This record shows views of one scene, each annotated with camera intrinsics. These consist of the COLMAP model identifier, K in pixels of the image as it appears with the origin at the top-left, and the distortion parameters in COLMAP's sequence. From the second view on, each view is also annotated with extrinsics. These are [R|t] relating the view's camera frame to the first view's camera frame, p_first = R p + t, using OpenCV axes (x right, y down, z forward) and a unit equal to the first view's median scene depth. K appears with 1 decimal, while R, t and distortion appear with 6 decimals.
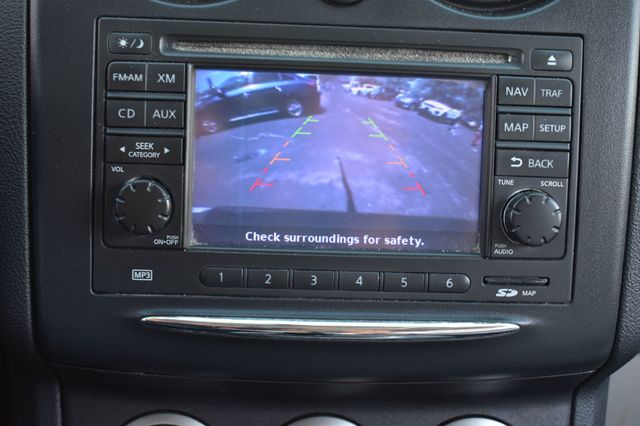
lens RADIAL K [[1016.2, 0, 319.3], [0, 1016.2, 212.3], [0, 0, 1]] dist [-0.015016, 0.000000]
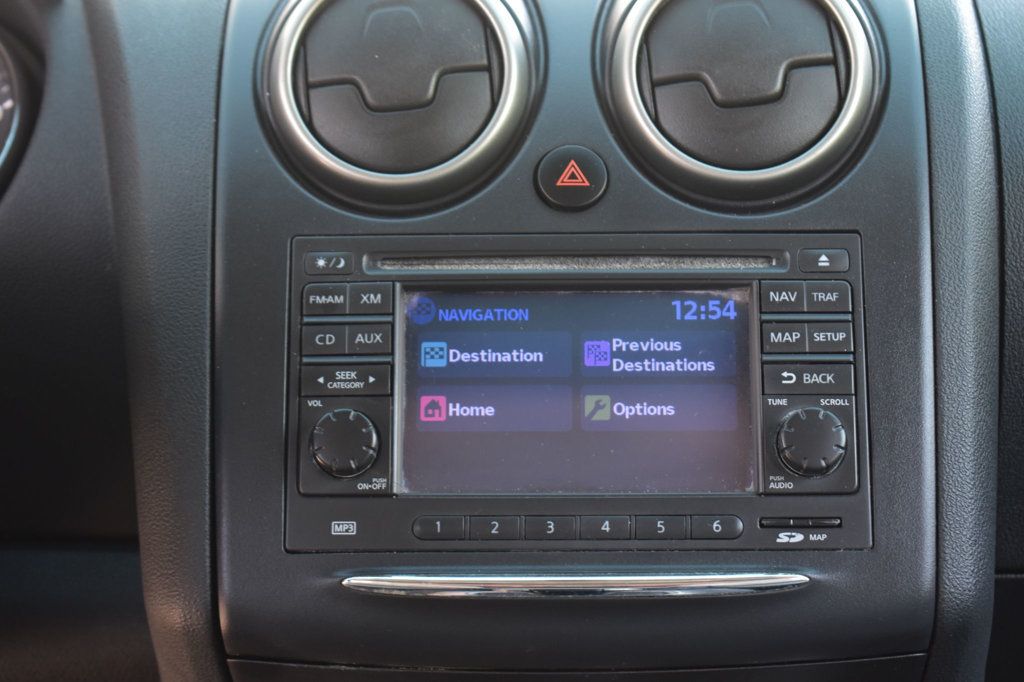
lens RADIAL K [[2289.8, 0, 511.4], [0, 2289.8, 340.7], [0, 0, 1]] dist [0.043243, 0.000000]
pose [[0.995893, -0.051402, -0.074538, 0.110045], [0.026549, 0.952827, -0.302350, 0.485513], [0.086563, 0.299129, 0.950278, -0.816165]]
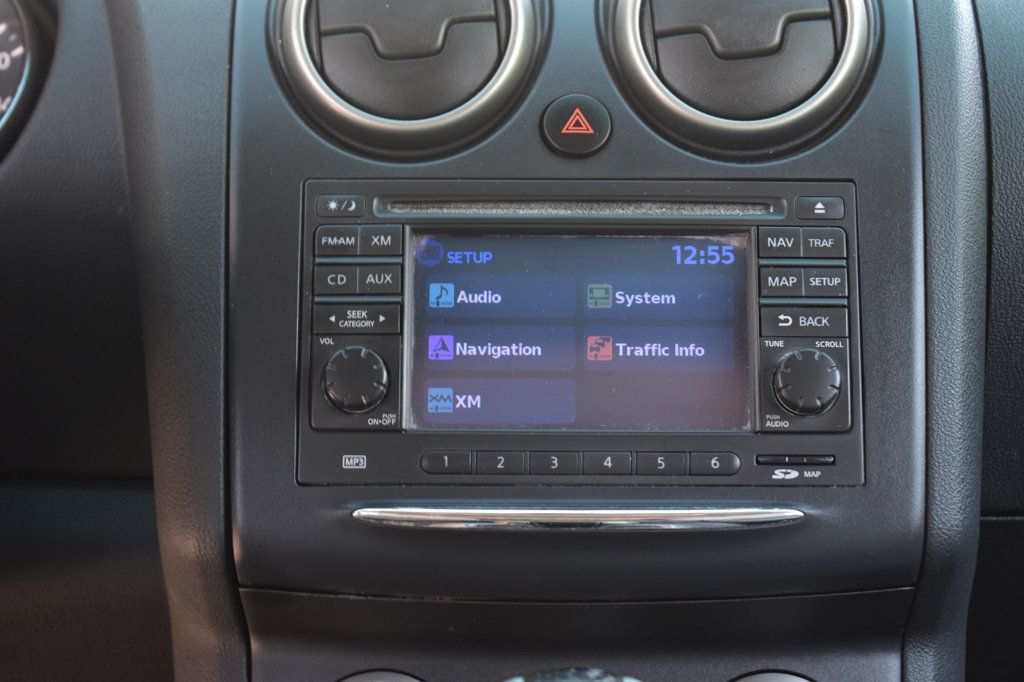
lens RADIAL K [[2289.8, 0, 513.0], [0, 2289.8, 343.5], [0, 0, 1]] dist [0.043243, 0.000000]
pose [[0.997564, -0.041491, -0.056070, 0.072367], [0.023459, 0.956587, -0.290500, 0.531022], [0.065689, 0.288477, 0.955231, -0.869929]]
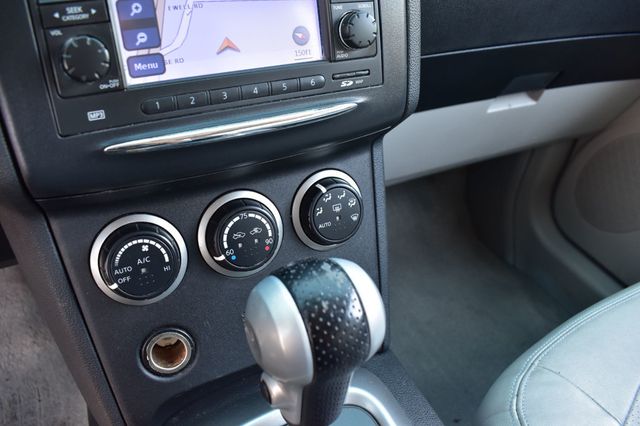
lens RADIAL K [[494.3, 0, 314.7], [0, 494.3, 212.8], [0, 0, 1]] dist [-0.095391, 0.001569]
pose [[0.908915, -0.249504, 0.334099, -0.157681], [0.163077, 0.950110, 0.265889, 0.061314], [-0.383771, -0.187186, 0.904257, 0.320794]]
